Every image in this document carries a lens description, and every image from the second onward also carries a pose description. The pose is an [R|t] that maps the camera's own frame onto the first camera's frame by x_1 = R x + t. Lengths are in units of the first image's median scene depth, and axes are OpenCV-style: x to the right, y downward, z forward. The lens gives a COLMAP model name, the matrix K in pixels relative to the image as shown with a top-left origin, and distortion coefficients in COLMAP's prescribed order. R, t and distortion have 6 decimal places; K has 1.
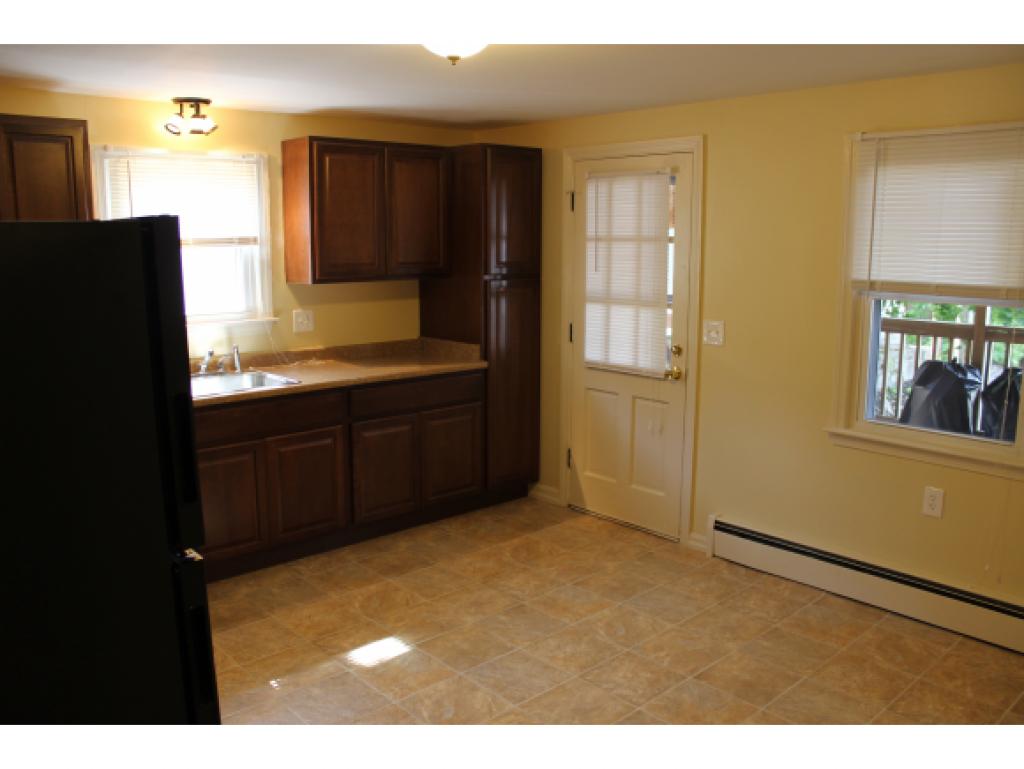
lens RADIAL K [[810.9, 0, 512.0], [0, 810.9, 384.5], [0, 0, 1]] dist [-0.104671, 0.007044]
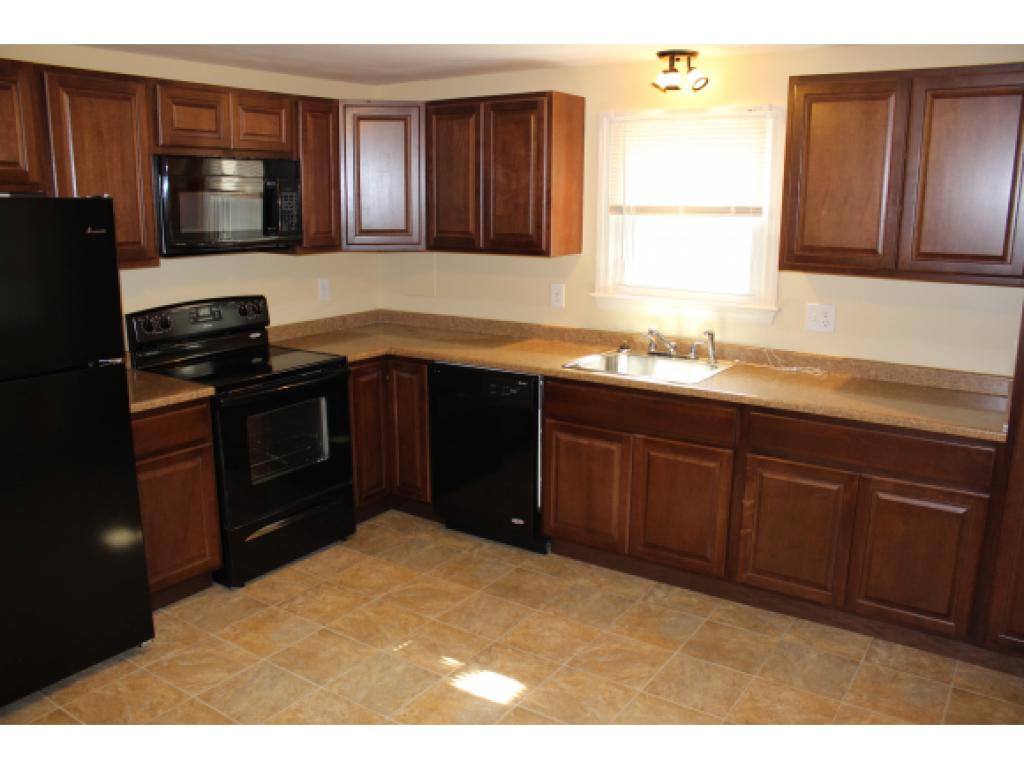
lens RADIAL K [[838.3, 0, 512.0], [0, 838.3, 384.5], [0, 0, 1]] dist [-0.143699, 0.103805]
pose [[0.248562, 0.211656, -0.945208, 0.505845], [-0.176088, 0.969447, 0.170778, -0.116842], [0.952476, 0.123991, 0.278238, 0.593527]]
